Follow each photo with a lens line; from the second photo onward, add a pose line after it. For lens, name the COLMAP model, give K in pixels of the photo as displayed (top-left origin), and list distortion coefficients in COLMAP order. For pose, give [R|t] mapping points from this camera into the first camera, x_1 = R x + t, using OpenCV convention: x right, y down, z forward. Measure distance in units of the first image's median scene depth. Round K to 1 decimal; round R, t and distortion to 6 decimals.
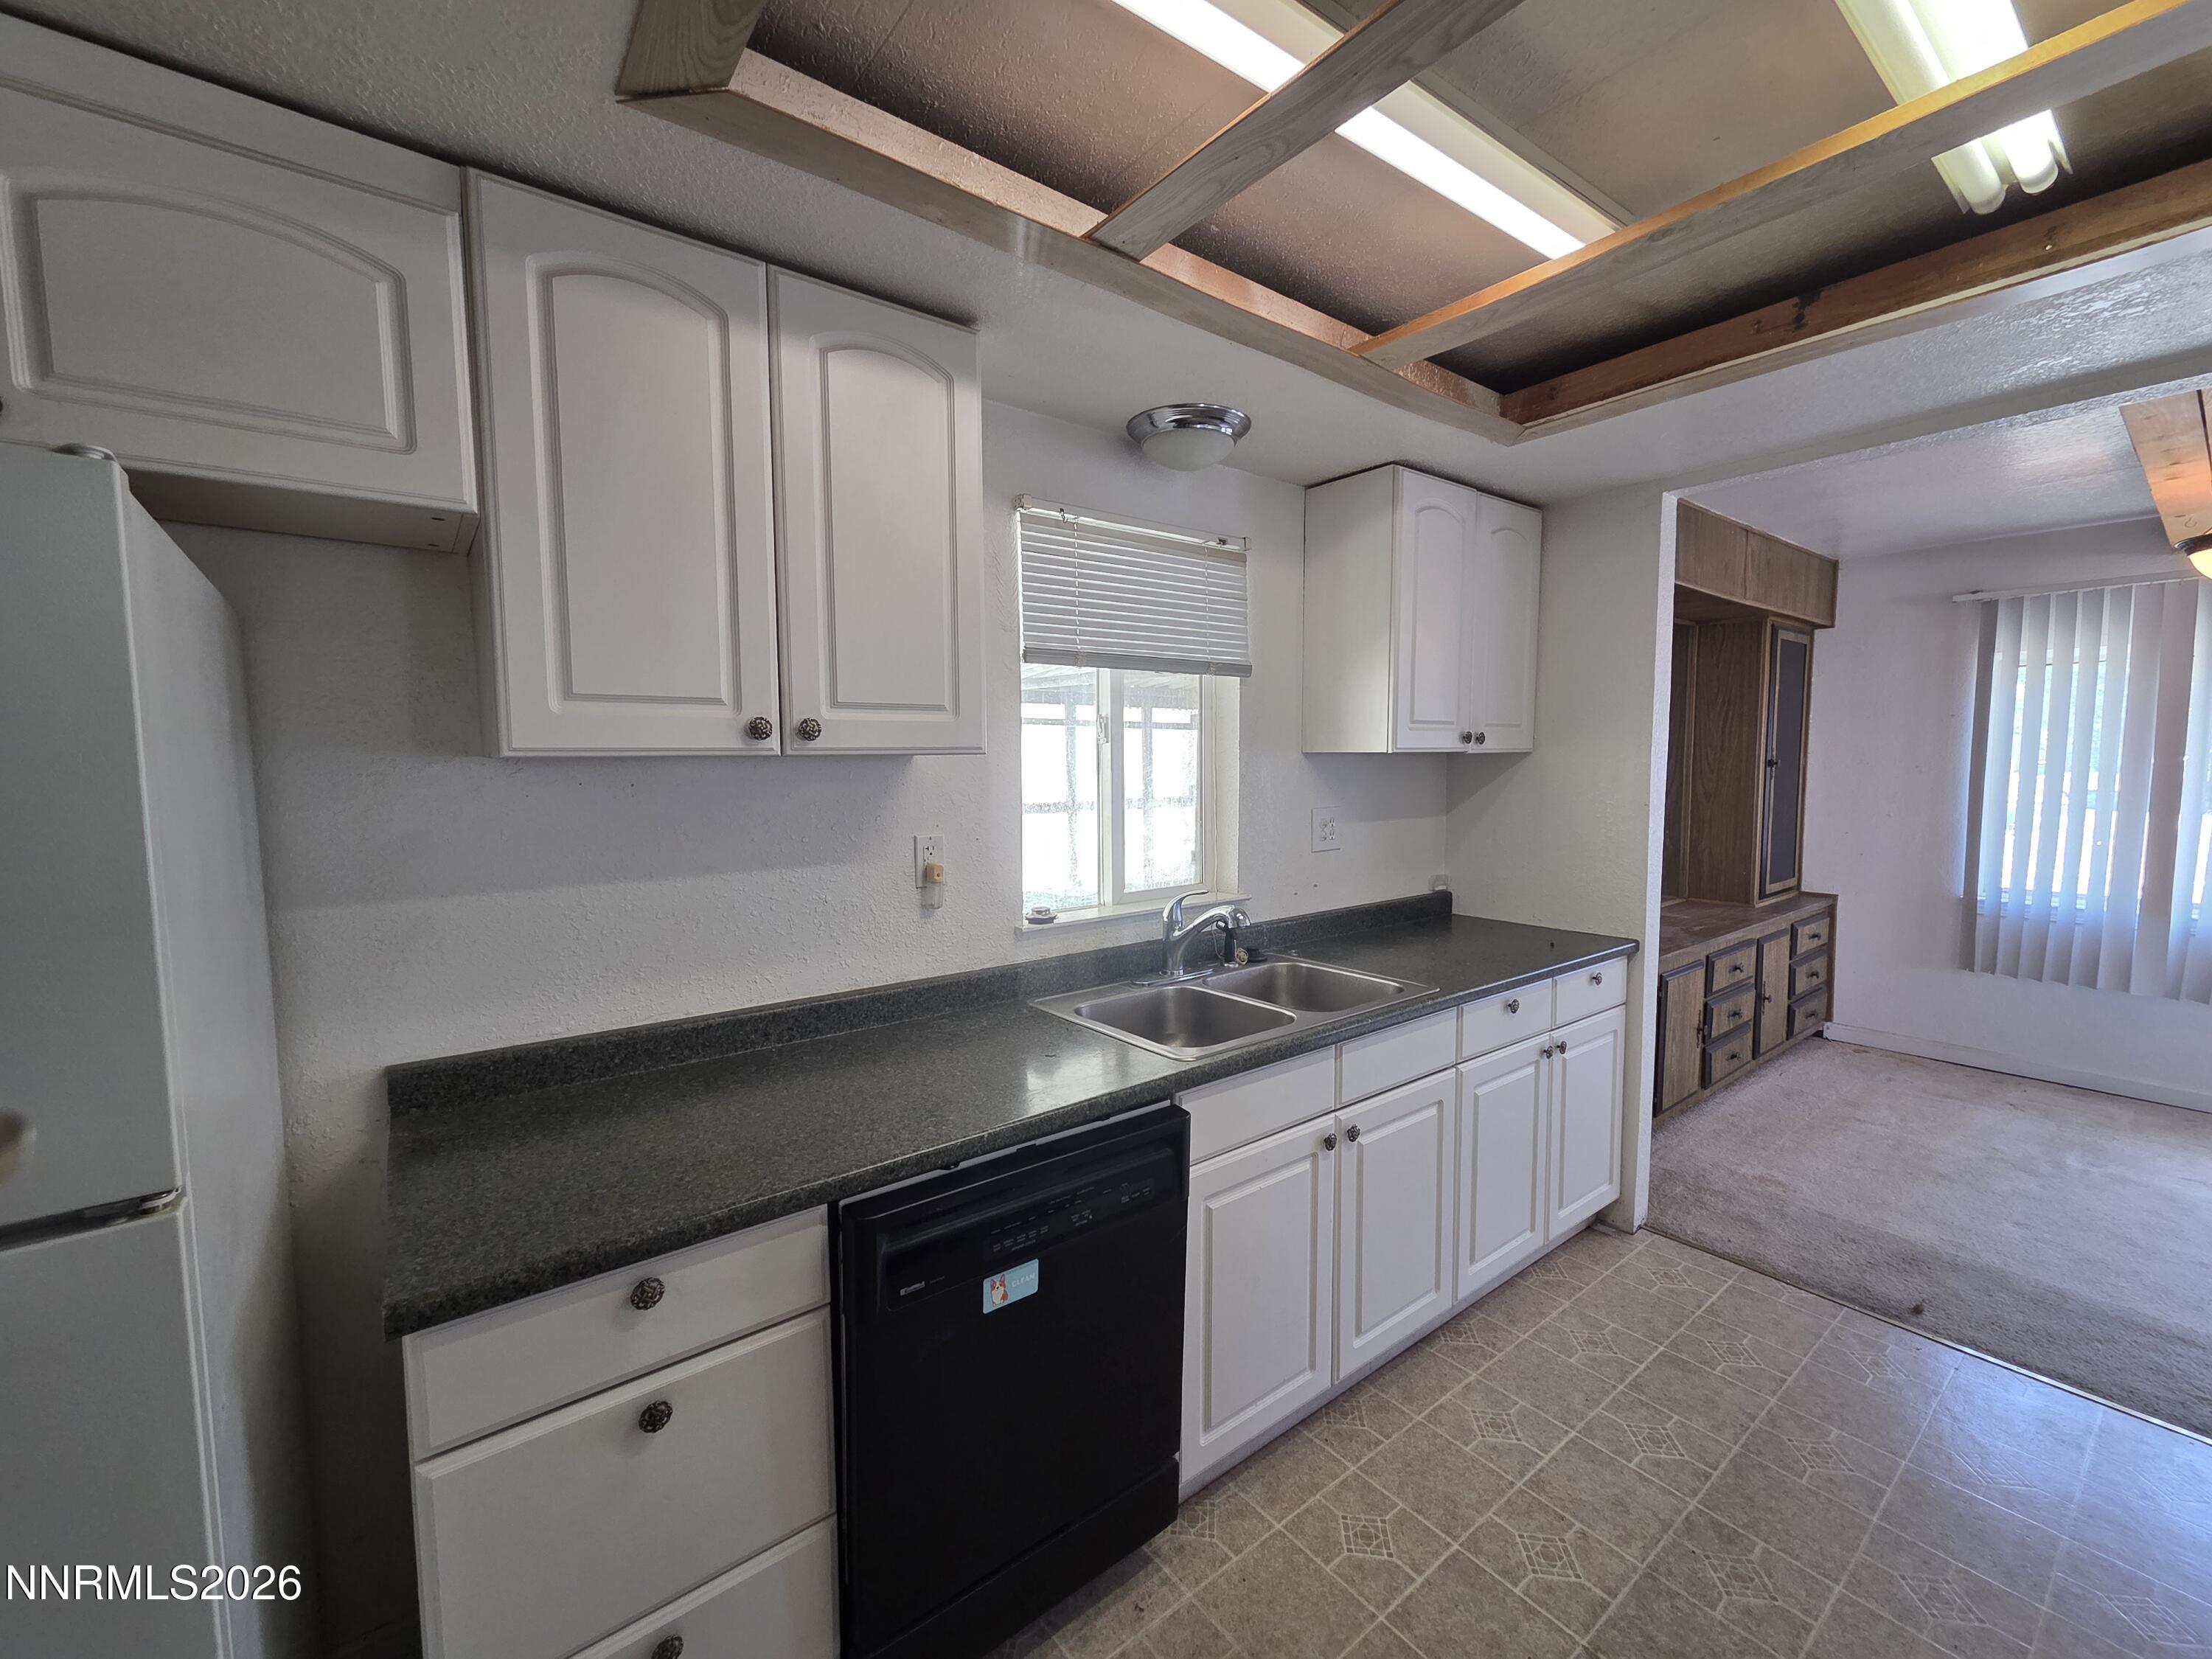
lens RADIAL K [[895.1, 0, 1106.0], [0, 895.1, 829.5], [0, 0, 1]] dist [0.001658, 0.000233]
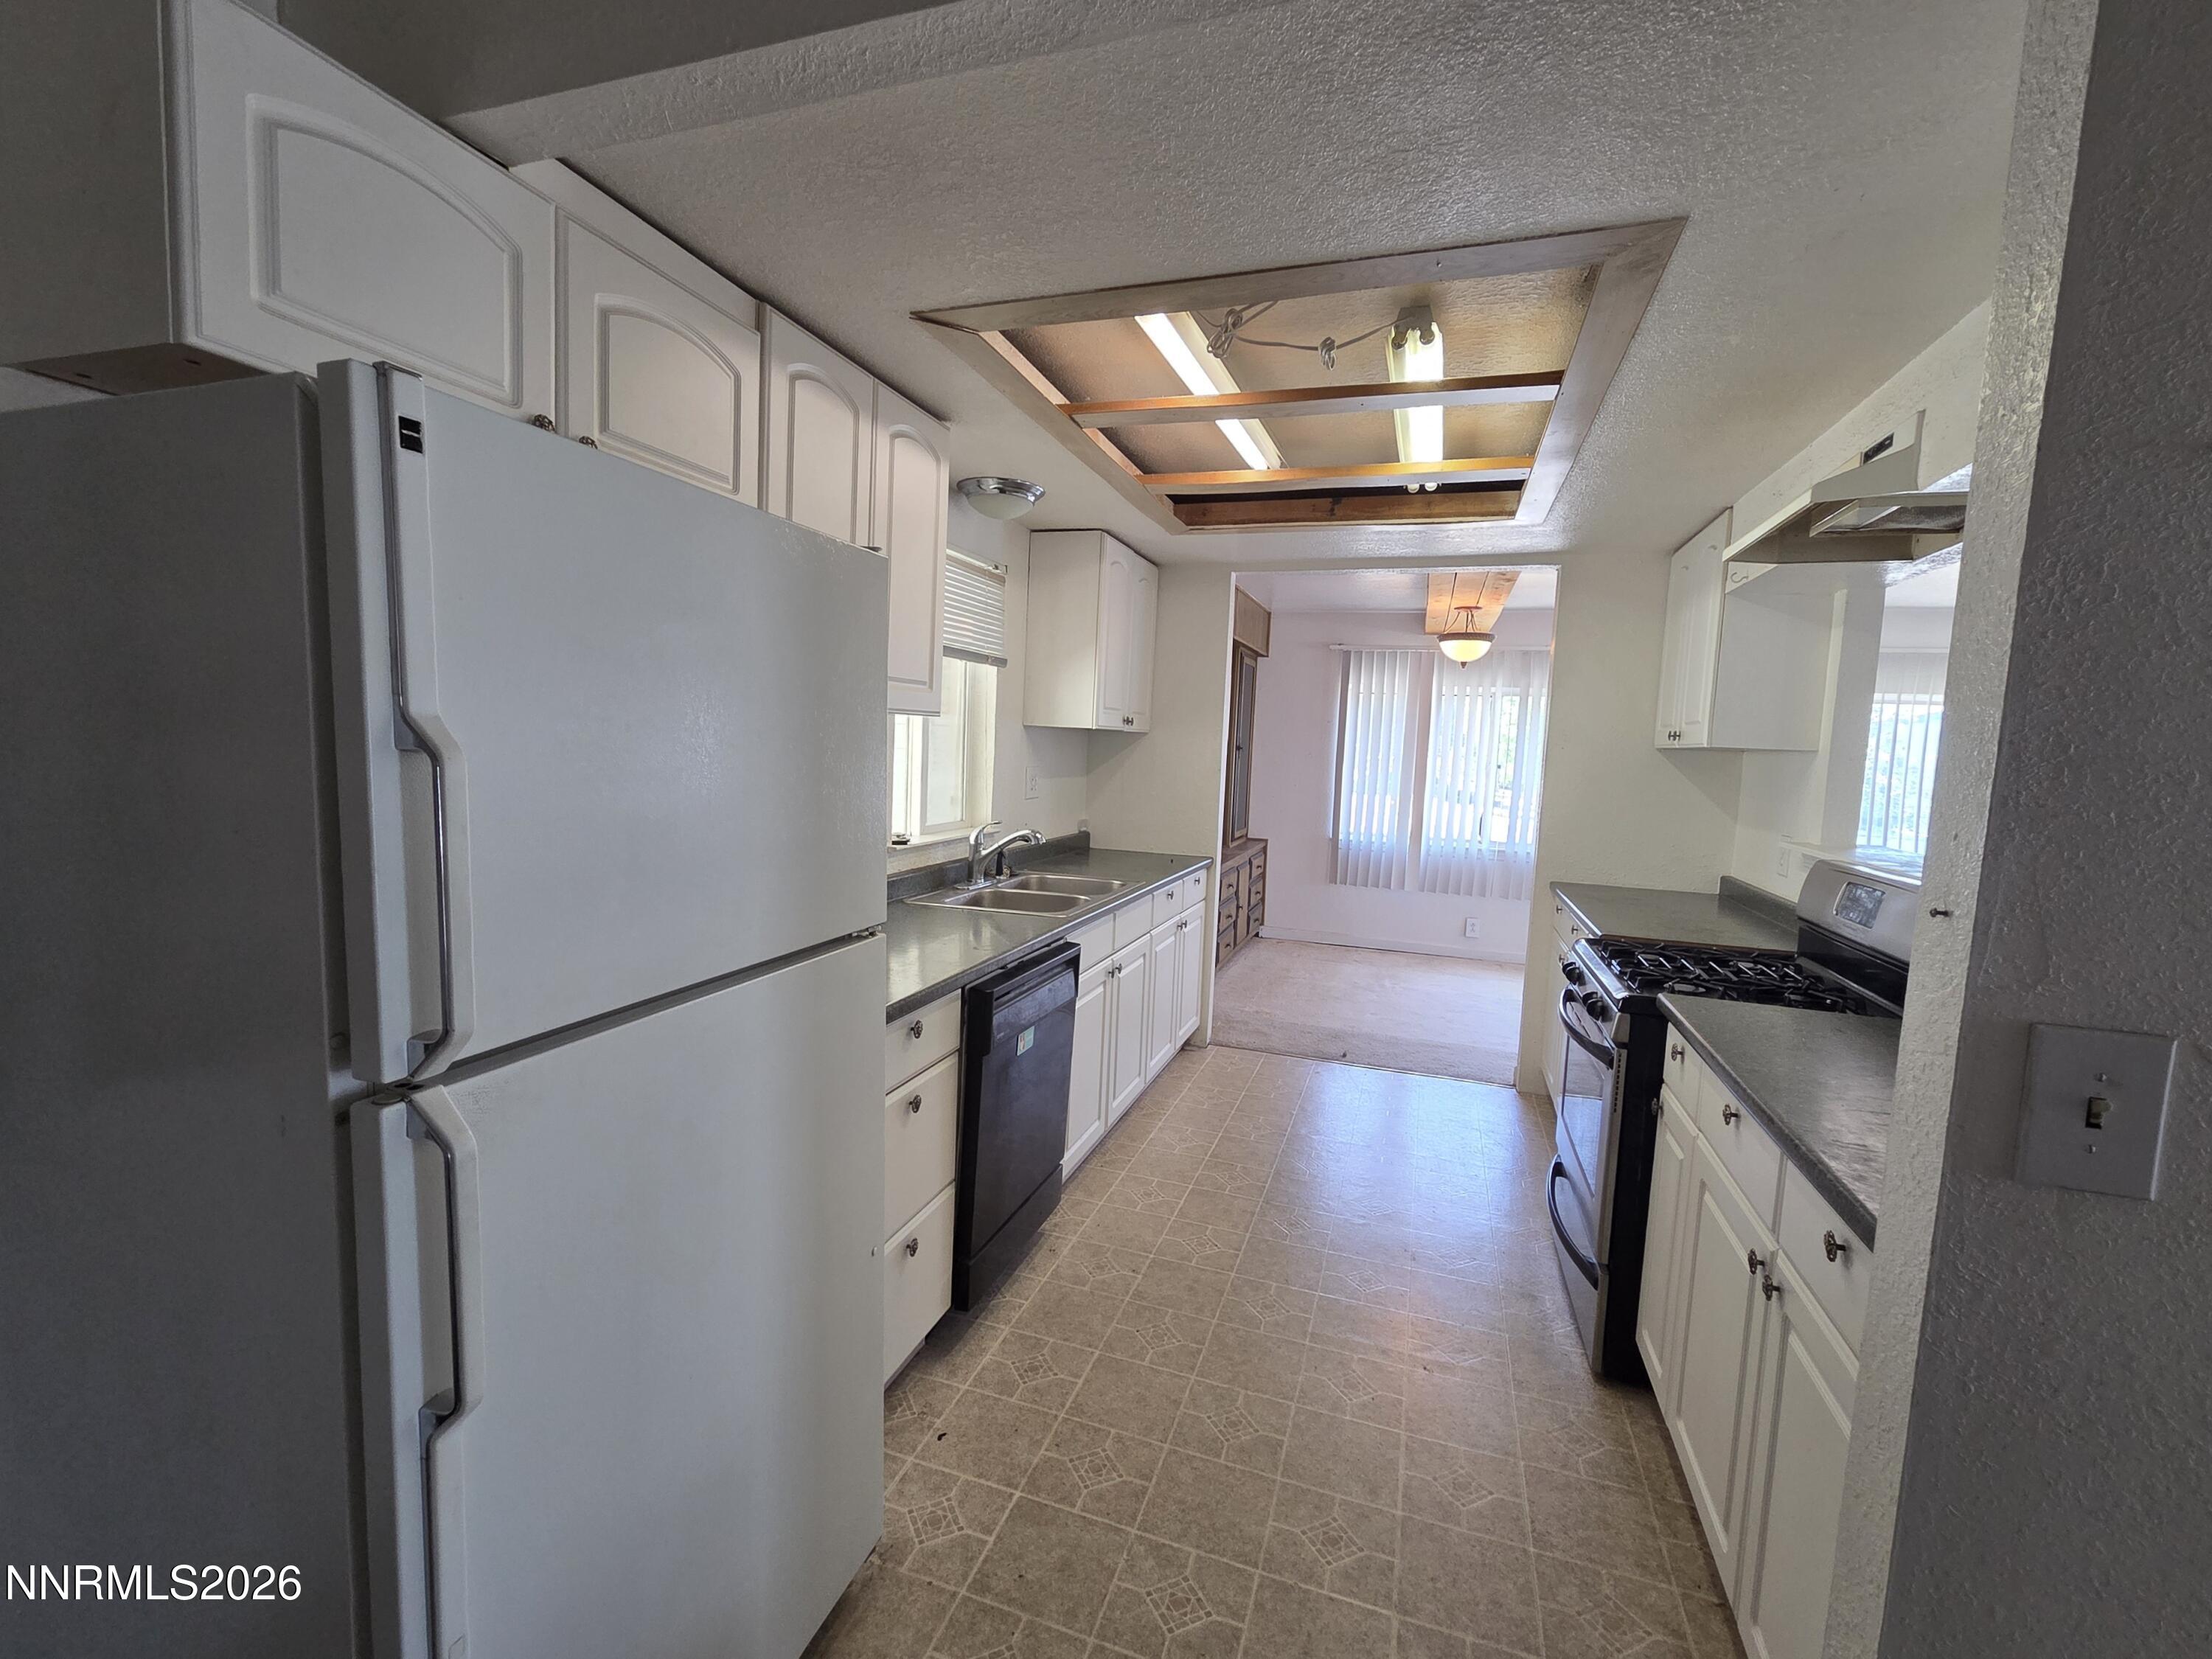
lens RADIAL K [[941.3, 0, 1106.0], [0, 941.3, 829.5], [0, 0, 1]] dist [0.000372, 0.000063]
pose [[0.834280, -0.010067, 0.551249, -0.486641], [-0.003437, 0.999719, 0.023459, 0.040122], [-0.551330, -0.021466, 0.834011, -0.274022]]
